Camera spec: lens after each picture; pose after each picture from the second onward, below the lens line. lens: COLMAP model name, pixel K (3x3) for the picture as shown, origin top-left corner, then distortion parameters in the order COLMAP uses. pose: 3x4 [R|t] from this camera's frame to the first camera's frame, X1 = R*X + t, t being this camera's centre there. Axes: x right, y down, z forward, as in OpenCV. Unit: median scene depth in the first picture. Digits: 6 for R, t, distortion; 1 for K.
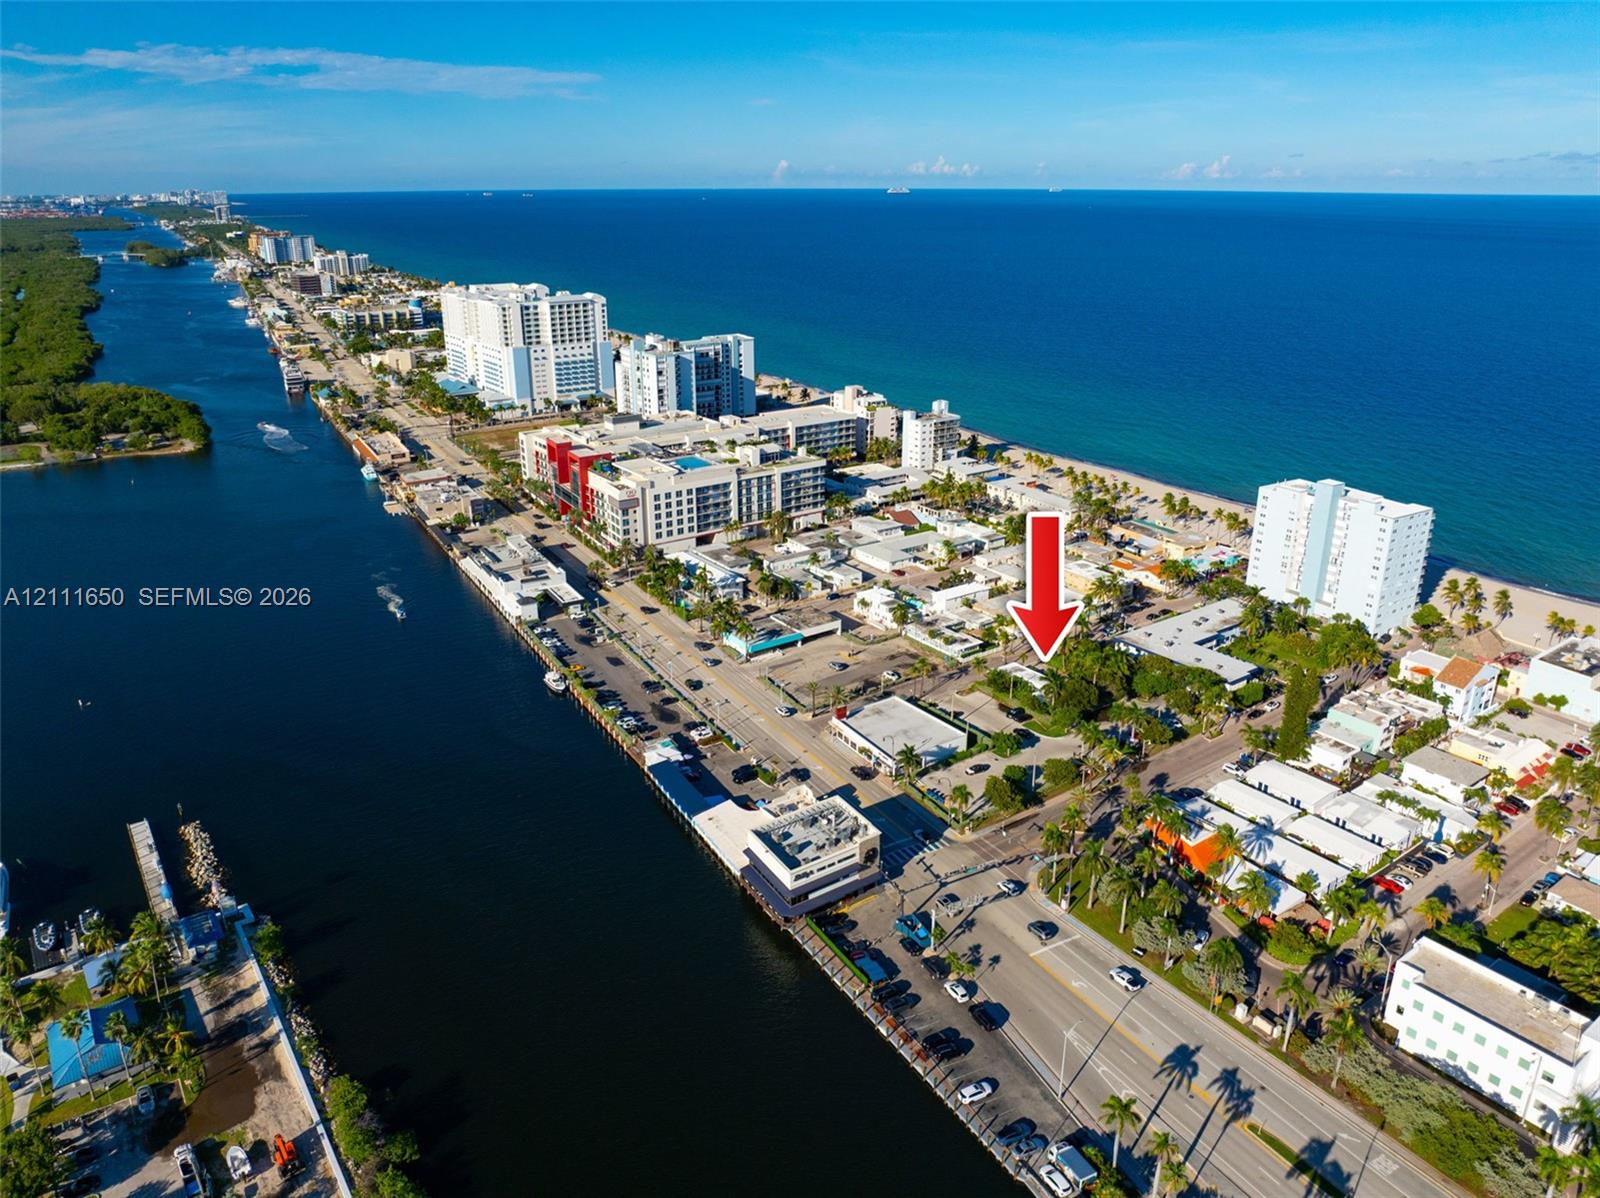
lens RADIAL K [[1125.0, 0, 800.0], [0, 1125.0, 599.0], [0, 0, 1]] dist [-0.023563, -0.006533]
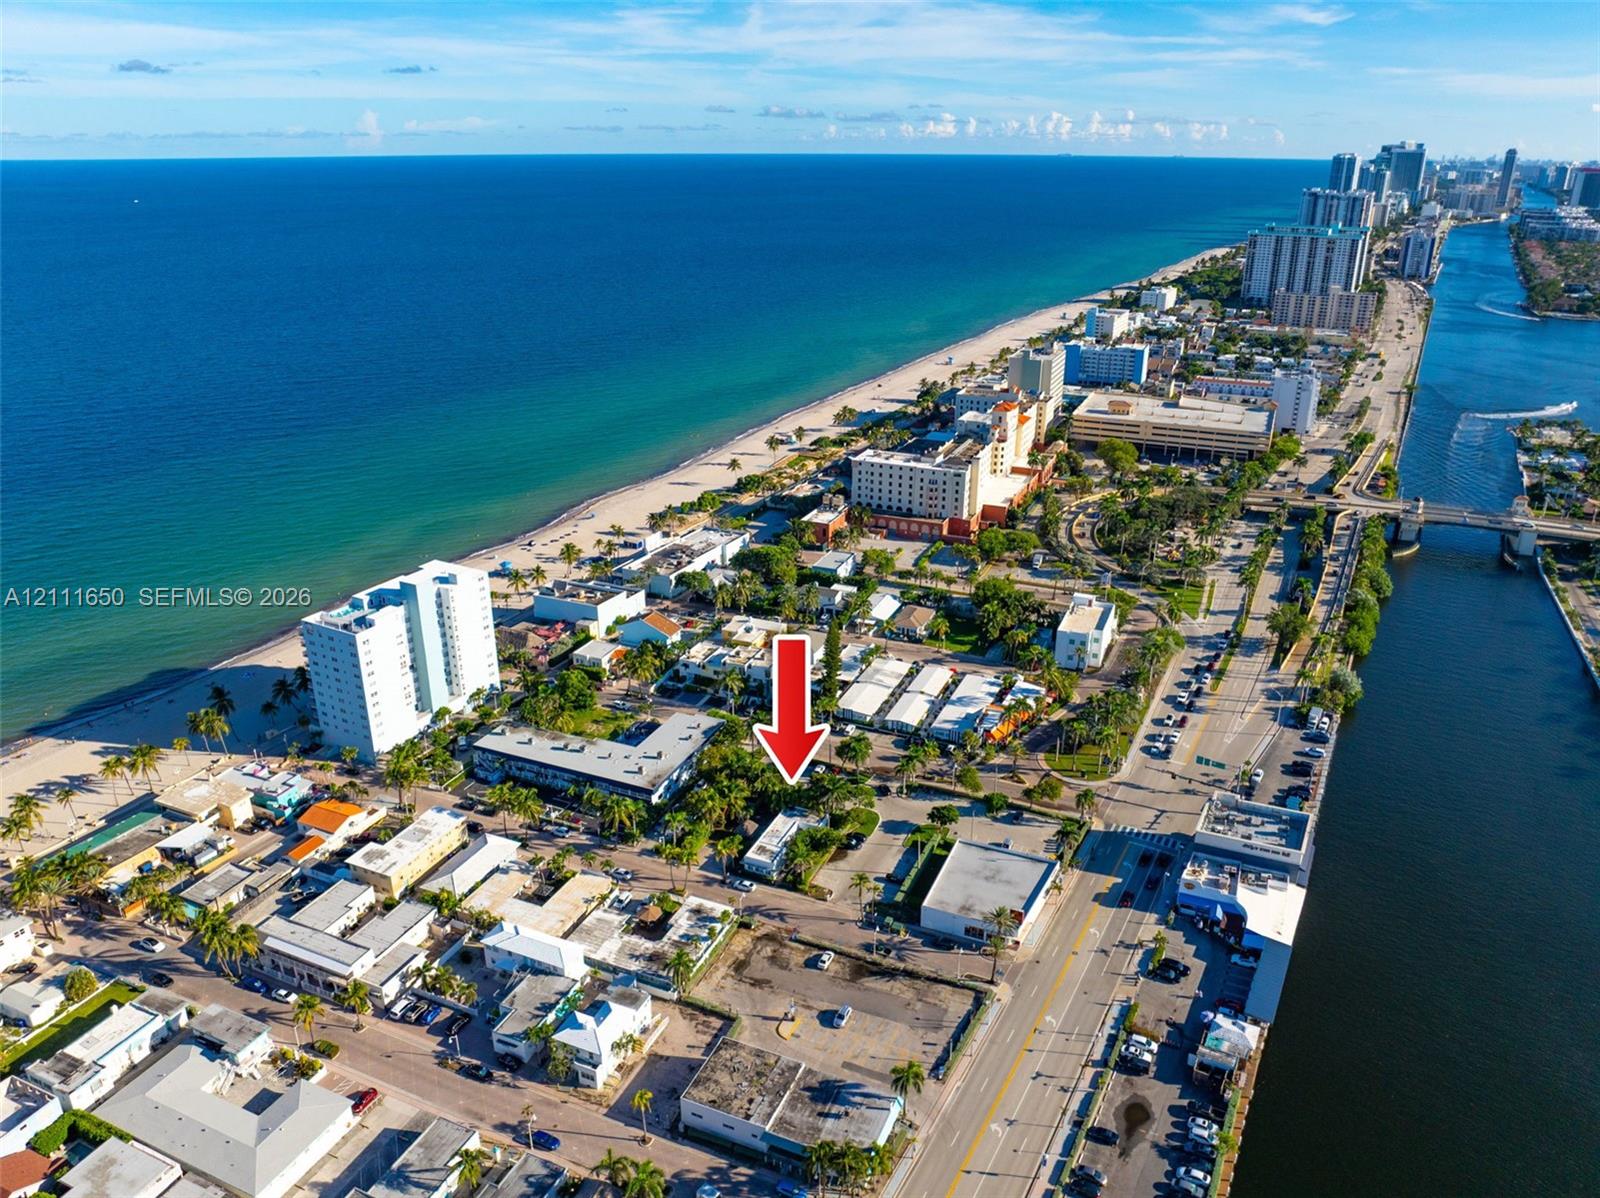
lens RADIAL K [[1125.0, 0, 800.0], [0, 1125.0, 599.0], [0, 0, 1]] dist [-0.023563, -0.006533]
pose [[-0.514212, -0.323892, 0.794154, -0.299159], [0.293717, 0.803458, 0.517867, -0.361665], [-0.805801, 0.499550, -0.318015, 0.834421]]
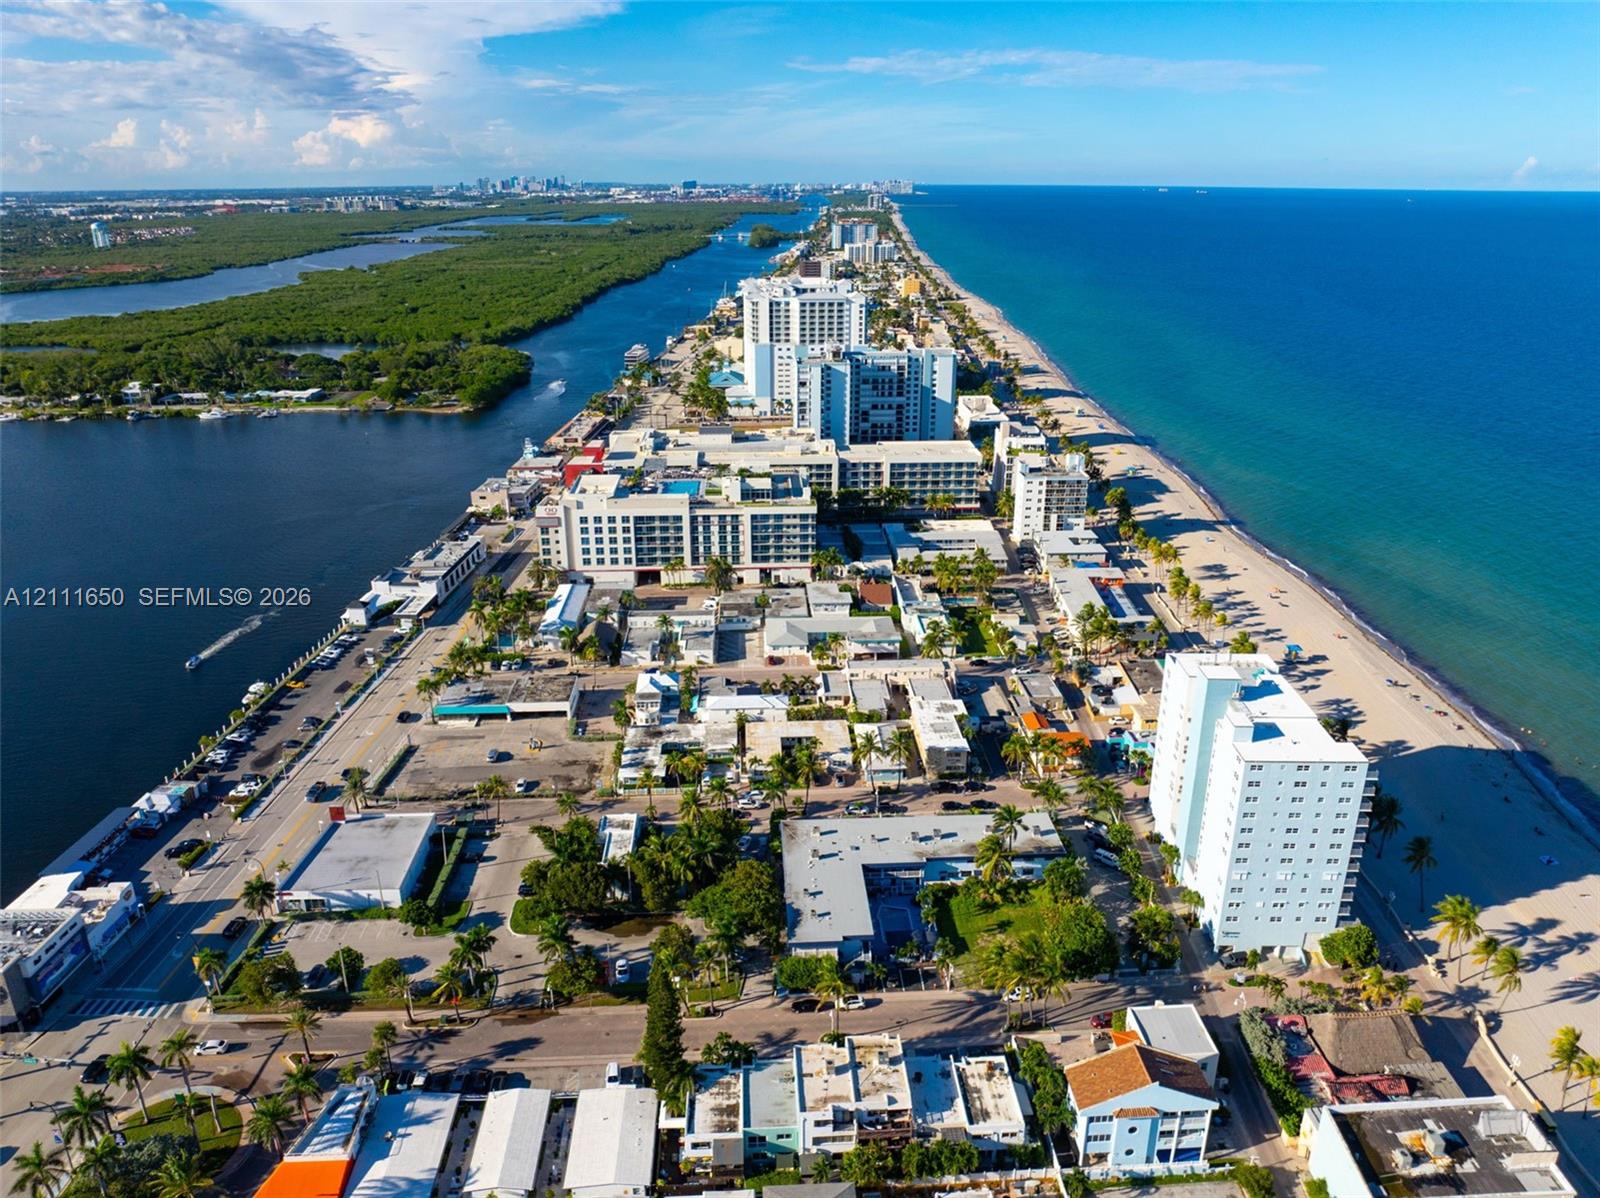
lens RADIAL K [[1137.5, 0, 792.2], [0, 1137.5, 561.3], [0, 0, 1]] dist [-0.031891, -0.009200]
pose [[0.840730, 0.174014, -0.512730, 0.464419], [-0.188687, 0.981749, 0.023801, -0.106110], [0.507514, 0.076735, 0.858220, 0.293061]]
